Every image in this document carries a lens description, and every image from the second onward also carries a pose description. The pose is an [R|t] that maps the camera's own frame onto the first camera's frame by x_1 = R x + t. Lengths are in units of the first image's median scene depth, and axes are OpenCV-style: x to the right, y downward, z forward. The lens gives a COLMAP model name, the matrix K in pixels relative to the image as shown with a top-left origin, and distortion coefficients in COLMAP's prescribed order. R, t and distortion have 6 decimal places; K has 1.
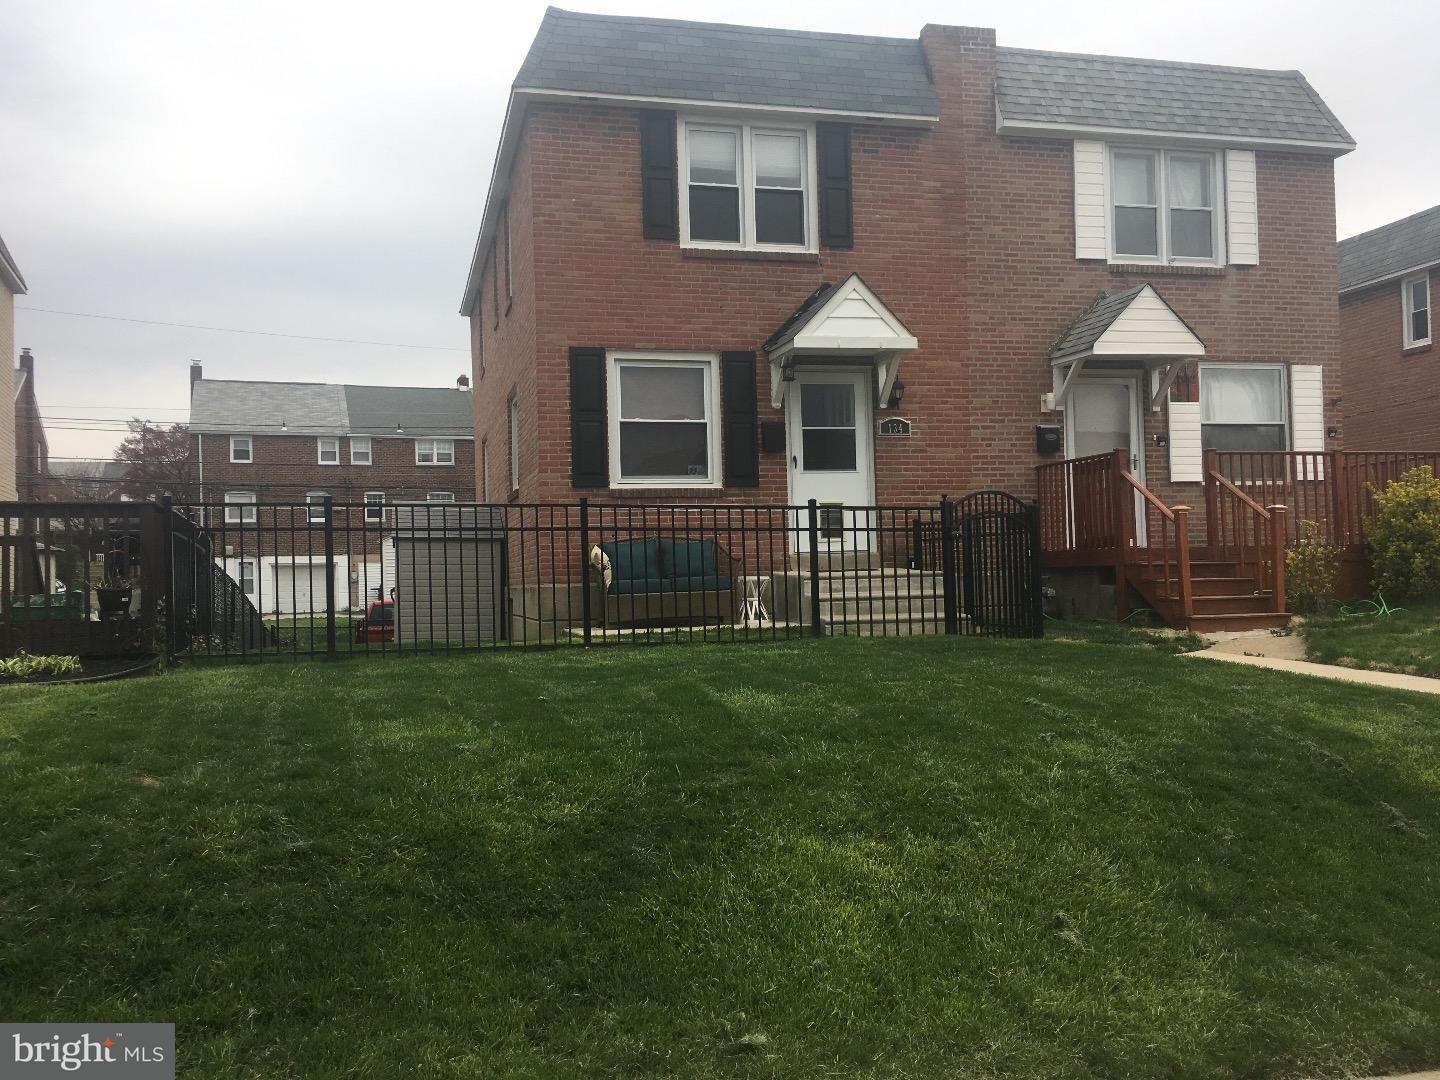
lens RADIAL K [[1229.8, 0, 715.9], [0, 1229.8, 550.0], [0, 0, 1]] dist [0.084123, -0.121762]
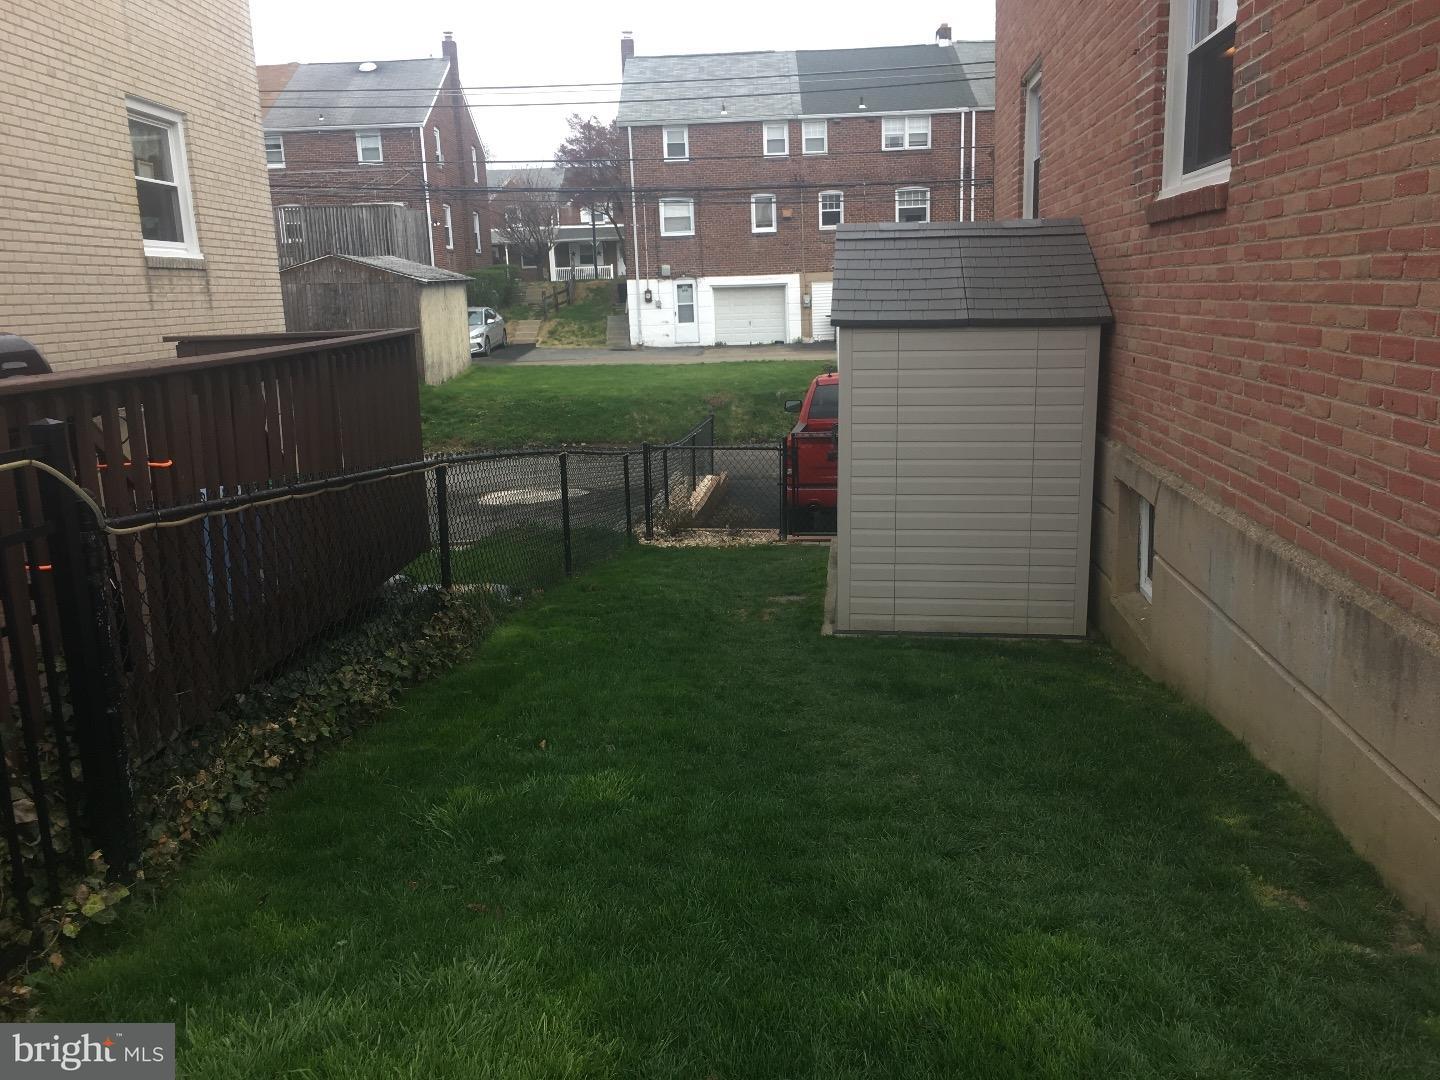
lens RADIAL K [[1229.8, 0, 715.9], [0, 1229.8, 550.0], [0, 0, 1]] dist [0.084123, -0.121762]
pose [[0.932848, 0.065257, -0.354310, -0.167640], [0.021423, 0.971670, 0.235367, -0.040056], [0.359632, -0.227152, 0.905023, 0.702132]]
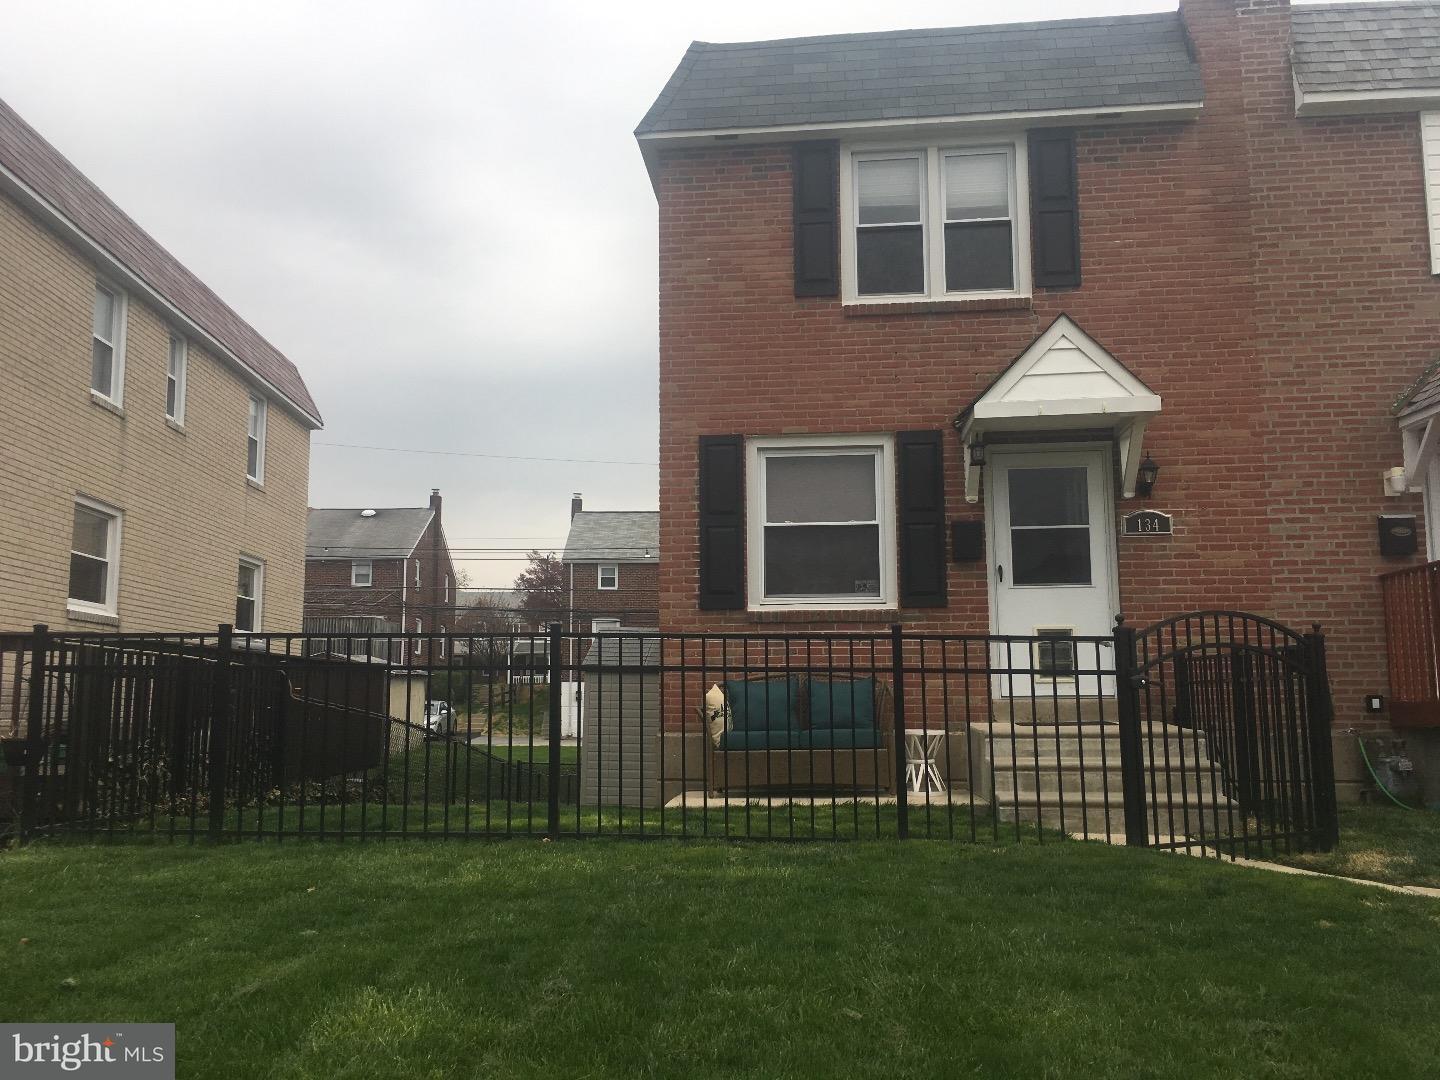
lens RADIAL K [[1229.8, 0, 715.9], [0, 1229.8, 550.0], [0, 0, 1]] dist [0.084123, -0.121762]
pose [[0.941832, -0.023685, -0.335248, 0.150638], [-0.010266, 0.995021, -0.099139, -0.010204], [0.335927, 0.096814, 0.936899, 0.242797]]
